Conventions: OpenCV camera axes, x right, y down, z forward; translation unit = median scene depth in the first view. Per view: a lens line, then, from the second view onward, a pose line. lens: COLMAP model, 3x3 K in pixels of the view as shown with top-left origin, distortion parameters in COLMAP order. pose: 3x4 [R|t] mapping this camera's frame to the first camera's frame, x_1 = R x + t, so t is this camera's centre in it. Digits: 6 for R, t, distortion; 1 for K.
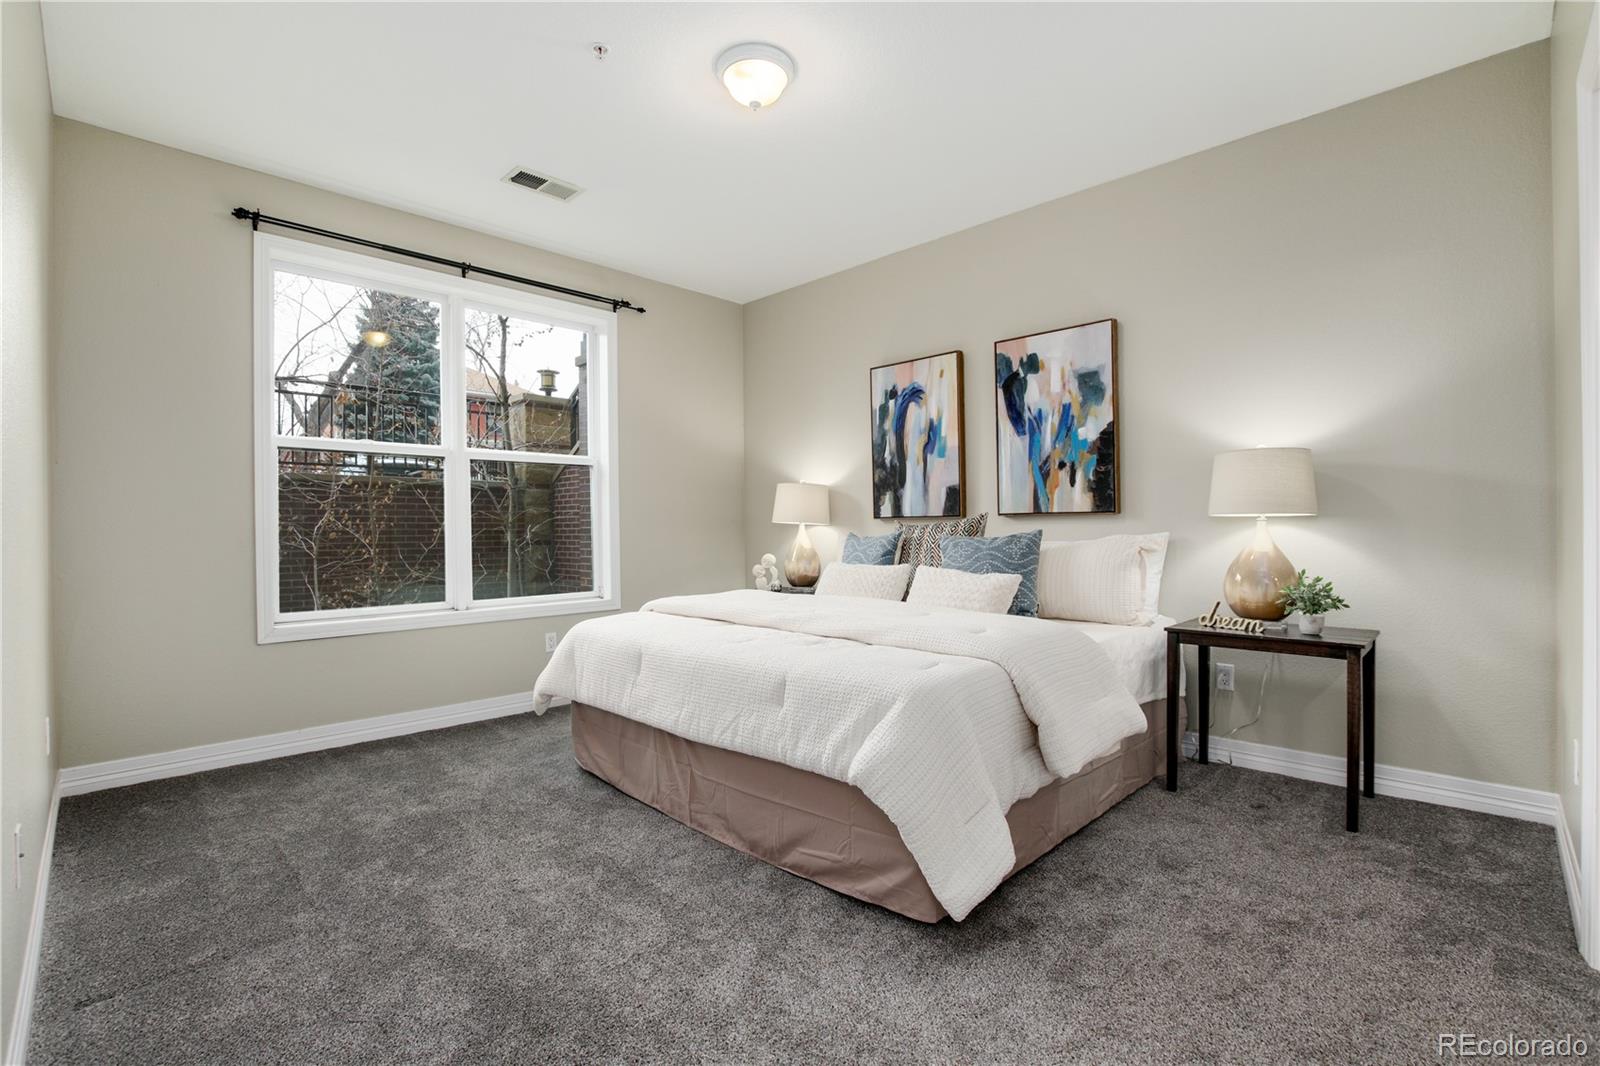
lens RADIAL K [[716.9, 0, 800.0], [0, 716.9, 533.0], [0, 0, 1]] dist [-0.032951, 0.004278]
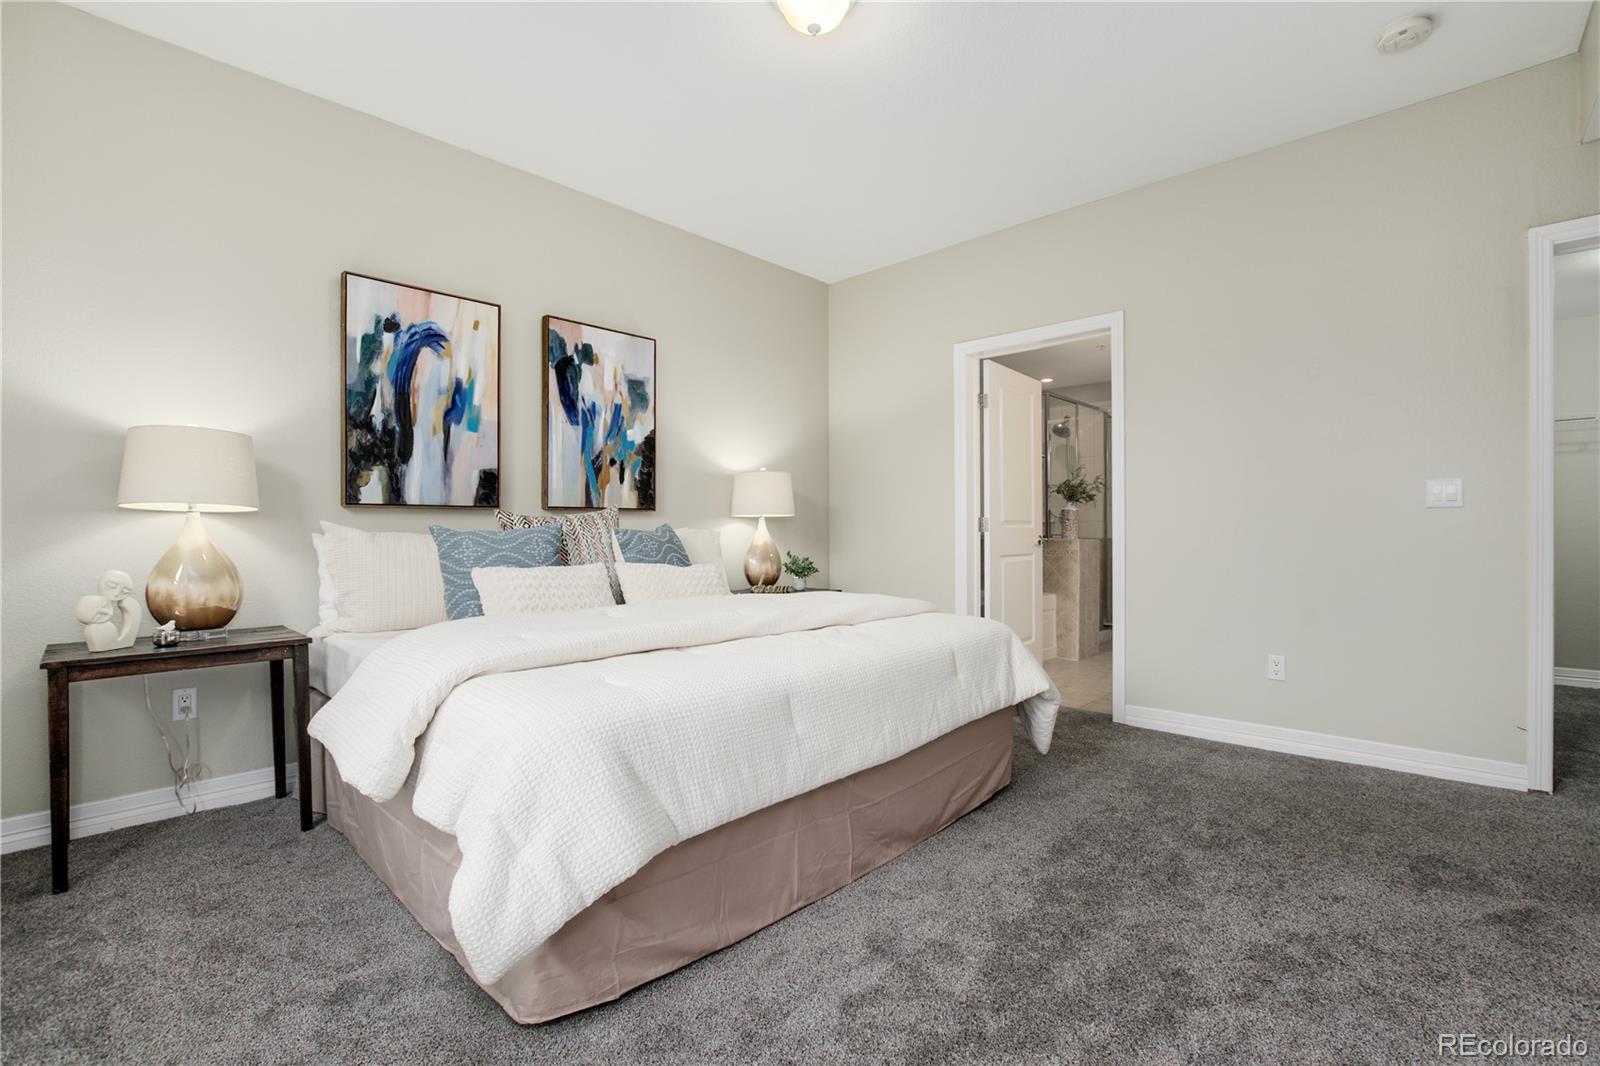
lens RADIAL K [[716.9, 0, 800.0], [0, 716.9, 533.0], [0, 0, 1]] dist [-0.032951, 0.004278]
pose [[-0.017253, 0.008905, 0.999812, -0.628914], [0.014073, 0.999863, -0.008662, 0.018736], [-0.999752, 0.013921, -0.017376, 0.705137]]
